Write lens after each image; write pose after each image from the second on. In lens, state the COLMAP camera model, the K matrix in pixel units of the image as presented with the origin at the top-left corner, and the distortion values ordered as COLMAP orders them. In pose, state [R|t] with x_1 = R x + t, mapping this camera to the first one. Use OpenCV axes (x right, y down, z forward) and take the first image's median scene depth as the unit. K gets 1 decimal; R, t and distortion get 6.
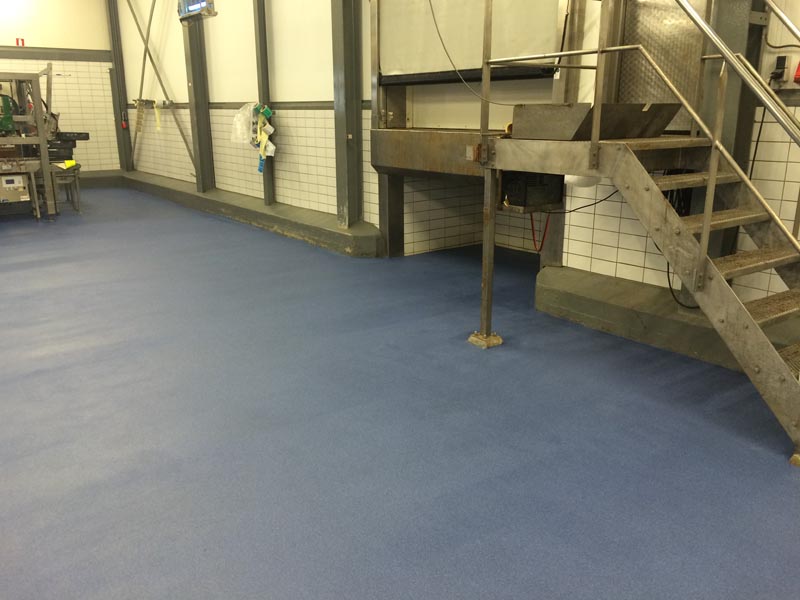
lens RADIAL K [[687.4, 0, 394.3], [0, 687.4, 302.9], [0, 0, 1]] dist [0.072744, -0.103713]
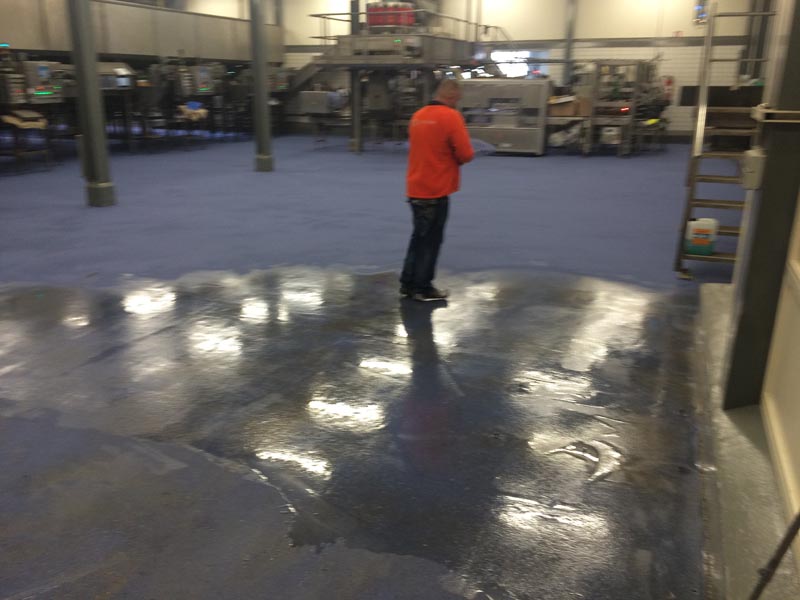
lens RADIAL K [[687.4, 0, 394.3], [0, 687.4, 302.9], [0, 0, 1]] dist [0.072744, -0.103713]
pose [[0.525235, 0.265023, -0.808635, 0.753948], [-0.232821, 0.958762, 0.163001, 0.076576], [0.818488, 0.102654, 0.565279, -0.332533]]
